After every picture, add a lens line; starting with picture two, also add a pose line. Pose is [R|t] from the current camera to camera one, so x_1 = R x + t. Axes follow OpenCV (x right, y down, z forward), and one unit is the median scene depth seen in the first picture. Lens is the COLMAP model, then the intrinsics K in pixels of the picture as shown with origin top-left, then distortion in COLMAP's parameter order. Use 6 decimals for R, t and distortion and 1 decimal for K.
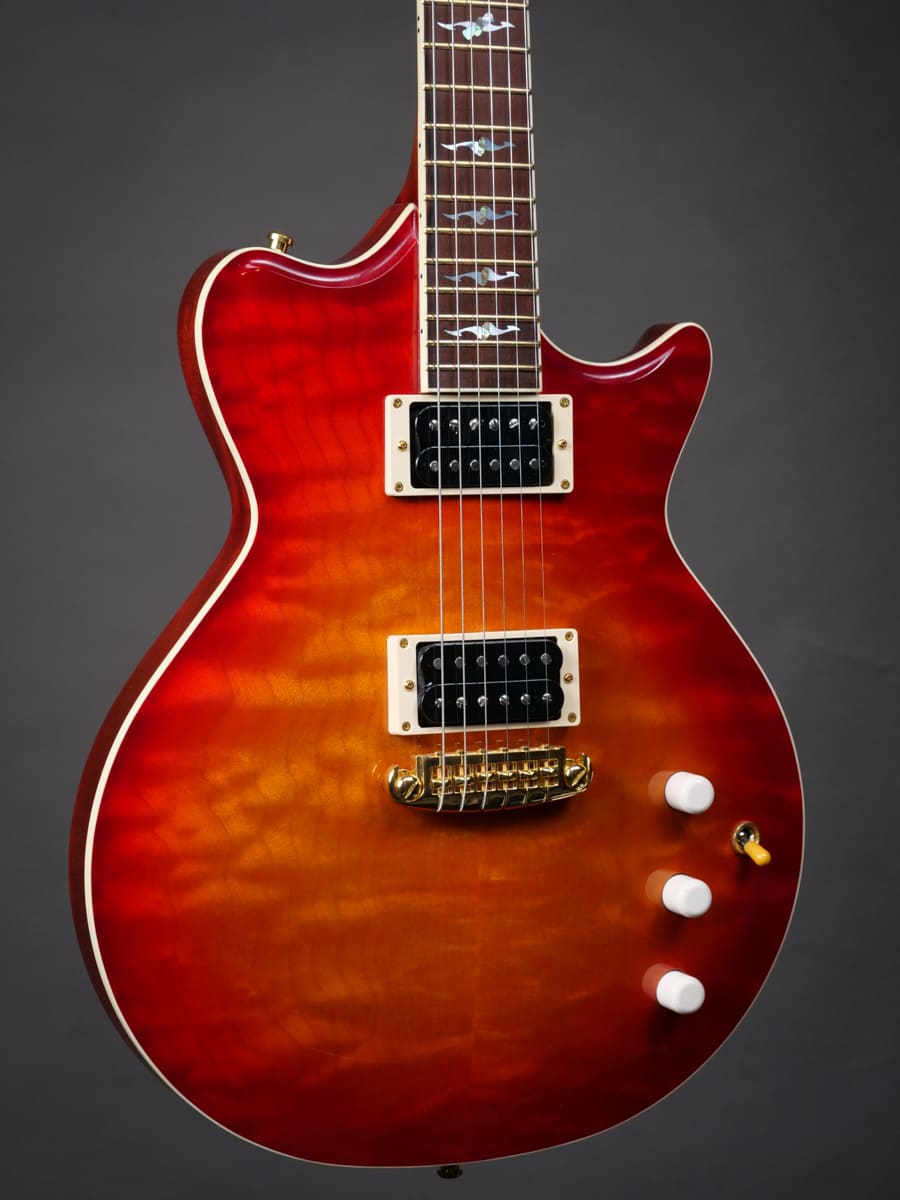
lens RADIAL K [[2527.9, 0, 468.2], [0, 2527.9, 626.9], [0, 0, 1]] dist [0.091609, 0.000000]
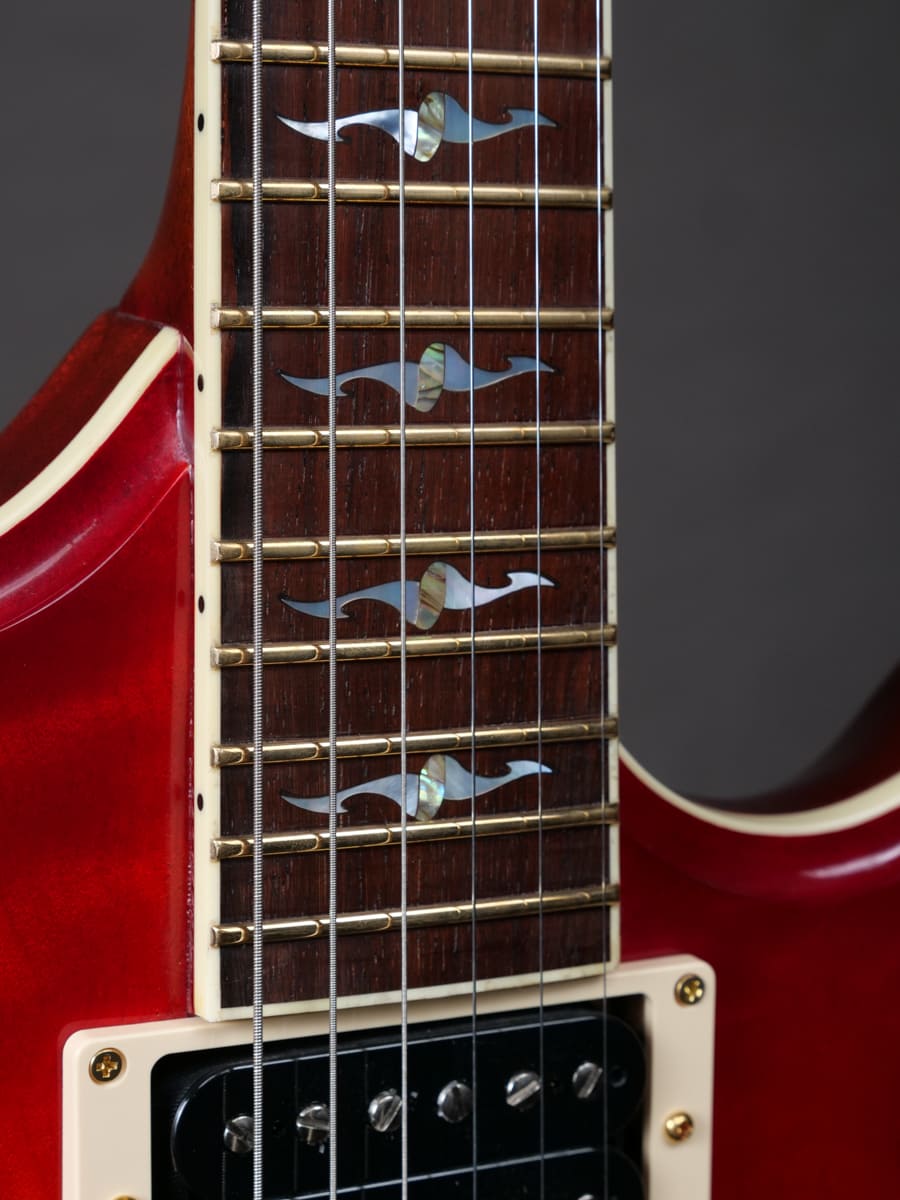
lens RADIAL K [[2527.9, 0, 448.3], [0, 2527.9, 604.4], [0, 0, 1]] dist [0.091609, 0.000000]
pose [[0.999123, 0.017003, 0.038272, -0.002360], [-0.019577, 0.997500, 0.067898, -0.156290], [-0.037022, -0.068587, 0.996958, 0.721776]]
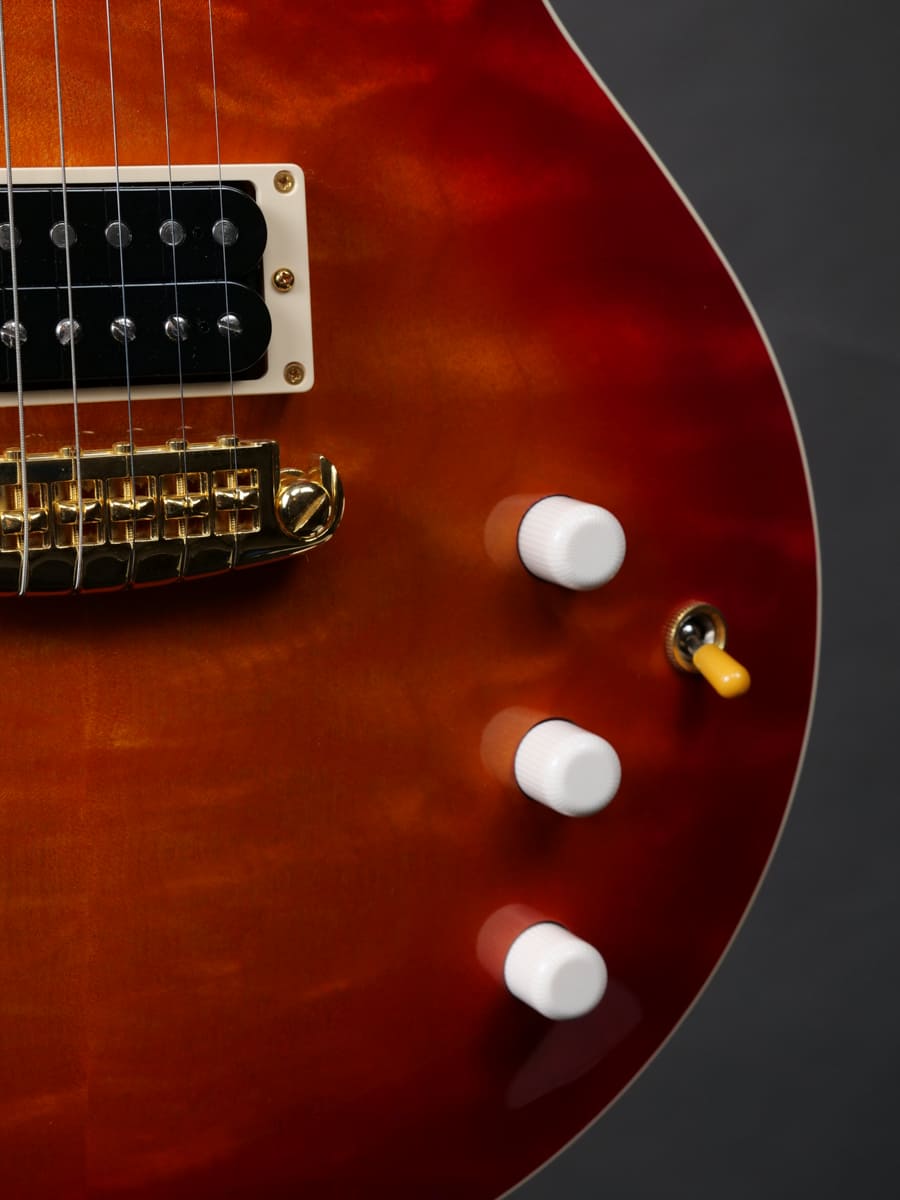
lens RADIAL K [[2527.9, 0, 458.5], [0, 2527.9, 601.6], [0, 0, 1]] dist [0.091609, 0.000000]
pose [[0.999897, -0.010290, 0.009964, 0.066025], [0.009293, 0.995393, 0.095425, 0.034521], [-0.010900, -0.095323, 0.995387, 0.579976]]
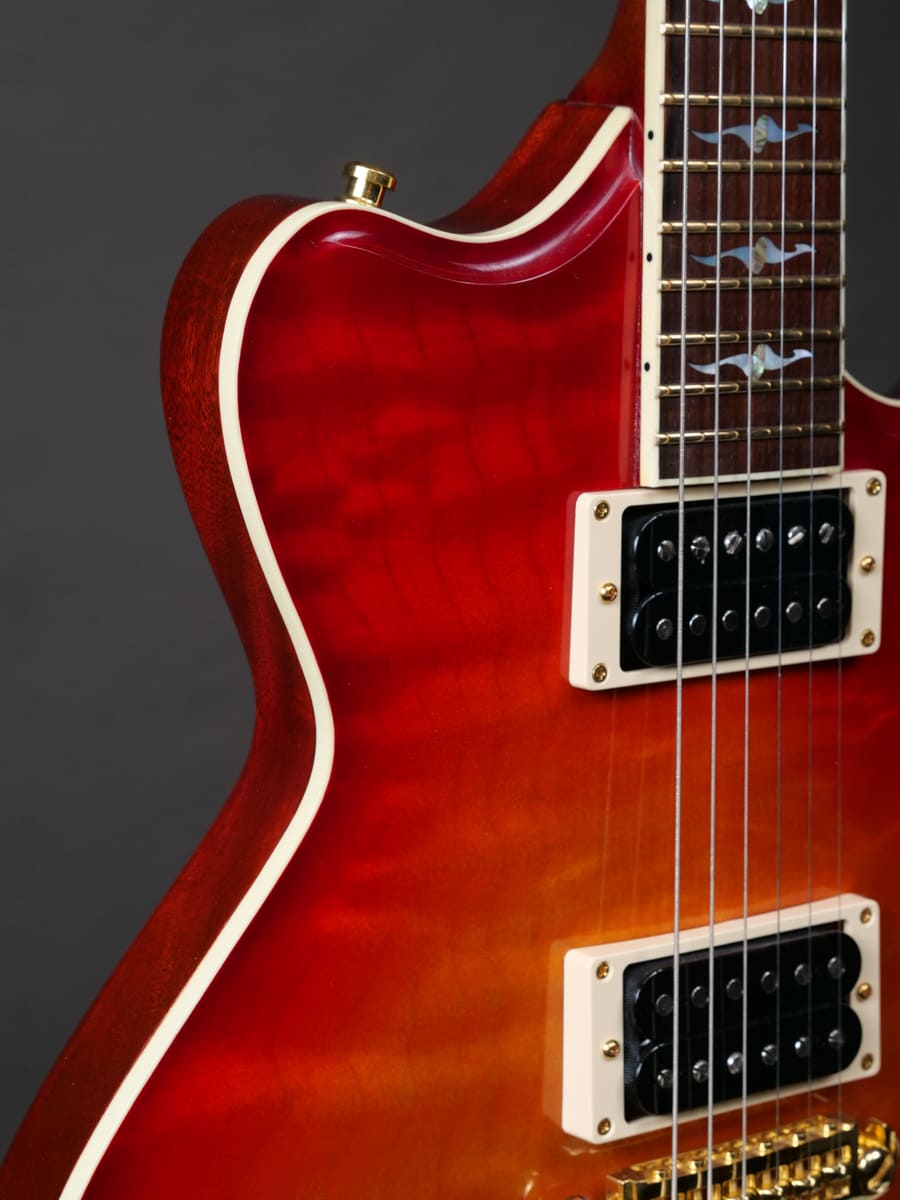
lens RADIAL K [[2527.9, 0, 449.9], [0, 2527.9, 603.8], [0, 0, 1]] dist [0.091609, 0.000000]
pose [[0.983073, -0.012285, 0.182803, -0.149285], [-0.007140, 0.994423, 0.105225, -0.121830], [-0.183076, -0.104749, 0.977502, 0.504717]]
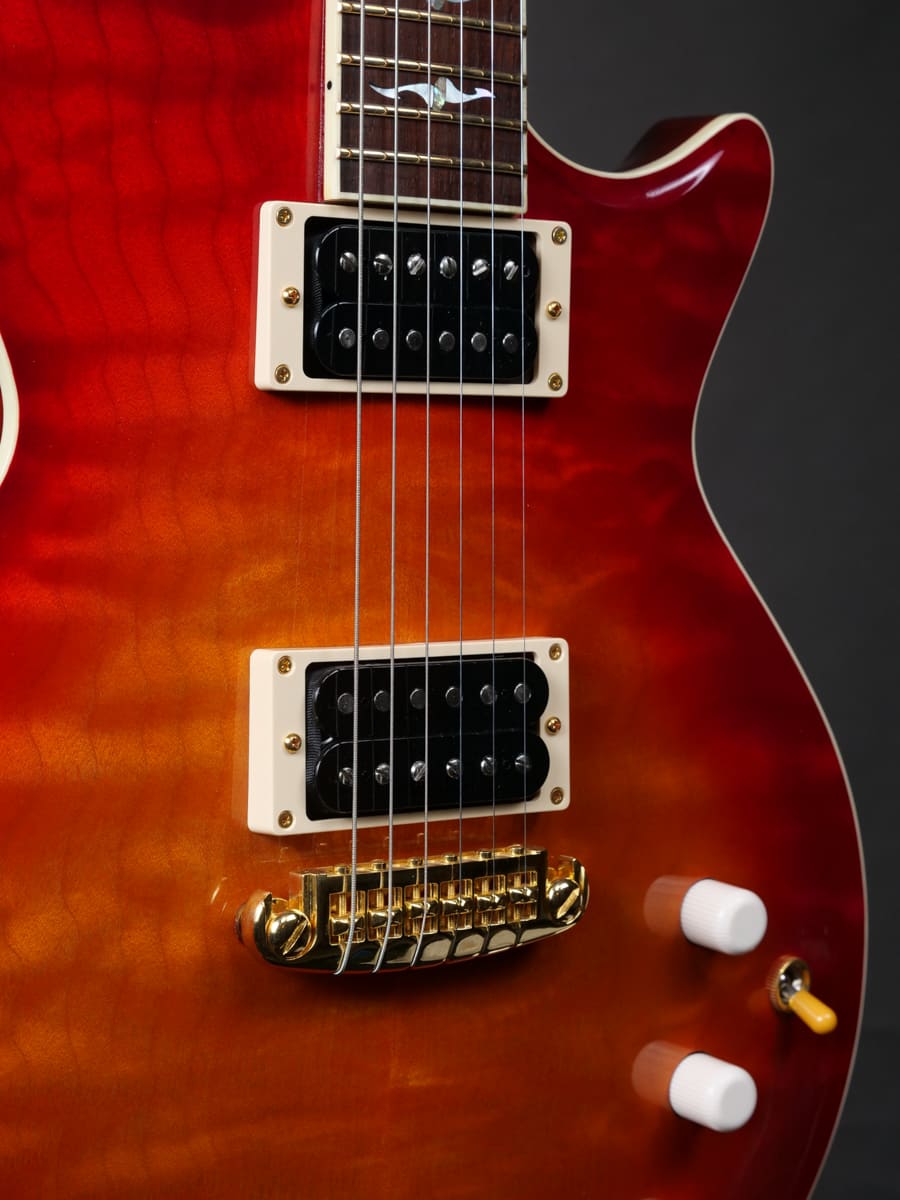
lens RADIAL K [[2527.9, 0, 462.3], [0, 2527.9, 596.6], [0, 0, 1]] dist [0.091609, 0.000000]
pose [[0.977786, 0.017338, 0.208885, -0.100842], [-0.019896, 0.999751, 0.010151, -0.014238], [-0.208657, -0.014082, 0.977887, 0.463051]]
